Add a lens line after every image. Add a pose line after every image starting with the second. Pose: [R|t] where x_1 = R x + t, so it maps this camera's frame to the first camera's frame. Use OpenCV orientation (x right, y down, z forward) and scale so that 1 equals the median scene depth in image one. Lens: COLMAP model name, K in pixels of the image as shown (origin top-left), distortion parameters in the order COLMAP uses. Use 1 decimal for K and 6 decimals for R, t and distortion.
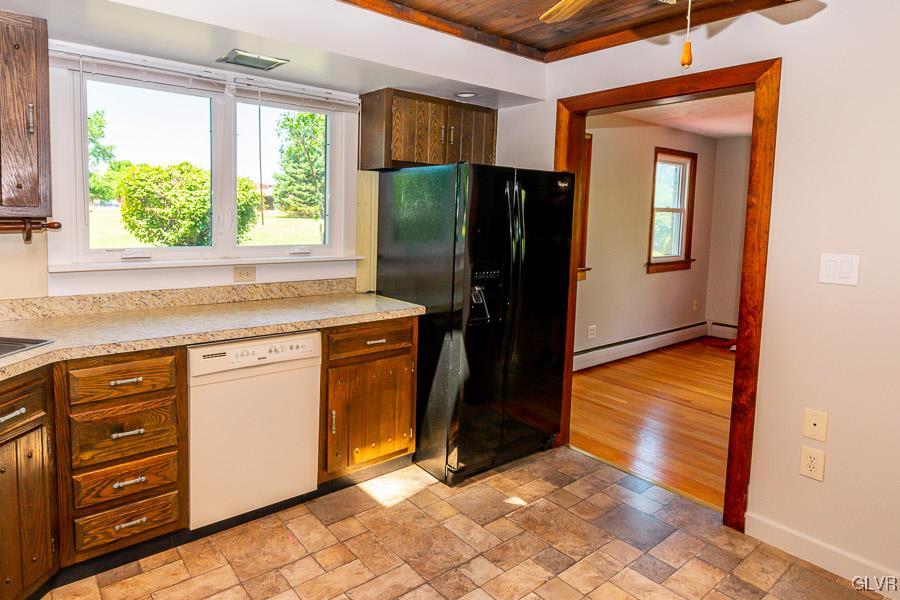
lens RADIAL K [[521.3, 0, 382.4], [0, 521.3, 255.2], [0, 0, 1]] dist [-0.001053, -0.000547]
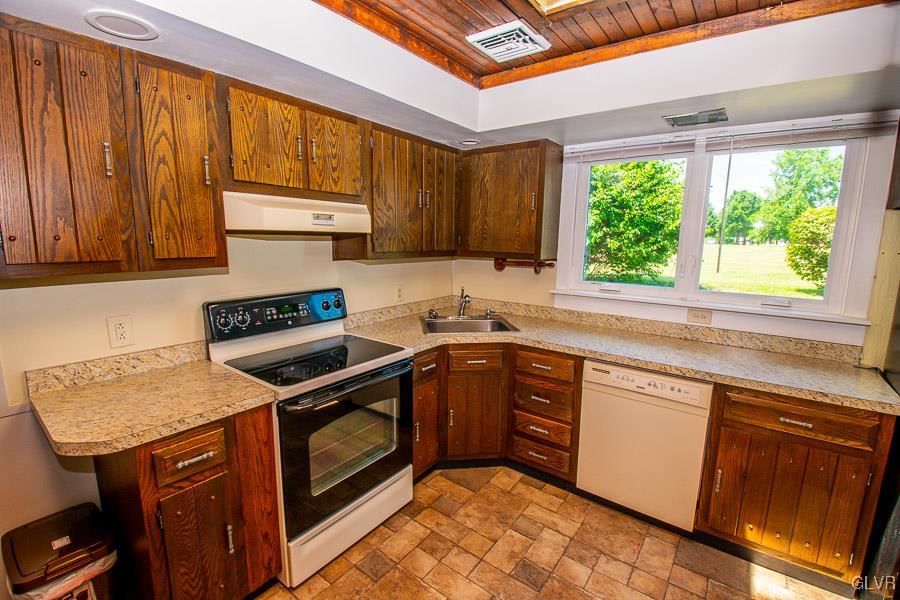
lens RADIAL K [[393.3, 0, 450.0], [0, 393.3, 300.0], [0, 0, 1]] dist [0.001061, -0.015845]
pose [[0.292024, 0.133233, -0.947086, 0.422350], [-0.086192, 0.989886, 0.112677, -0.053499], [0.952519, 0.048727, 0.300554, 0.304324]]
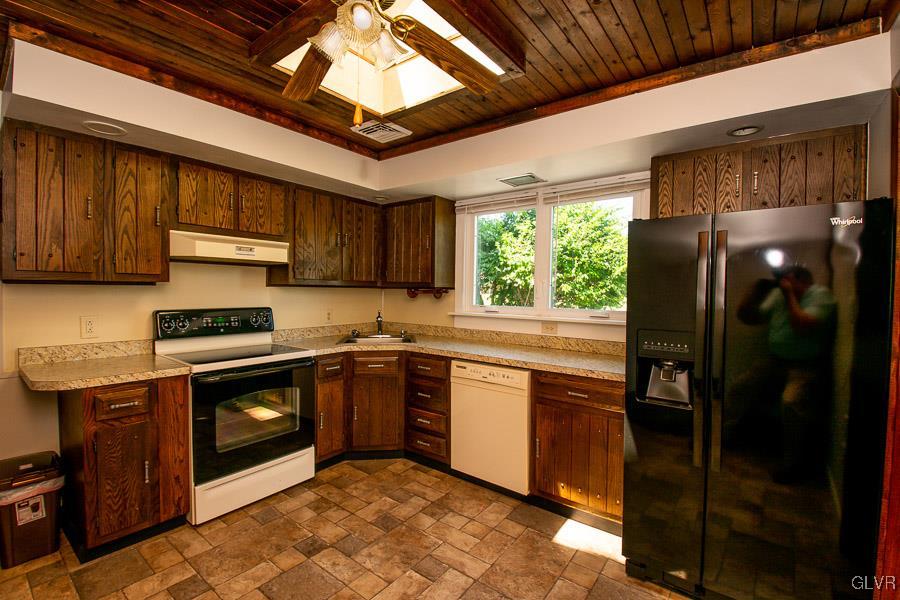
lens RADIAL K [[393.3, 0, 450.0], [0, 393.3, 300.0], [0, 0, 1]] dist [0.001061, -0.015845]
pose [[0.286405, 0.004295, -0.958099, 0.780199], [-0.083947, 0.996257, -0.020628, 0.006491], [0.954424, 0.086337, 0.285693, 0.528115]]
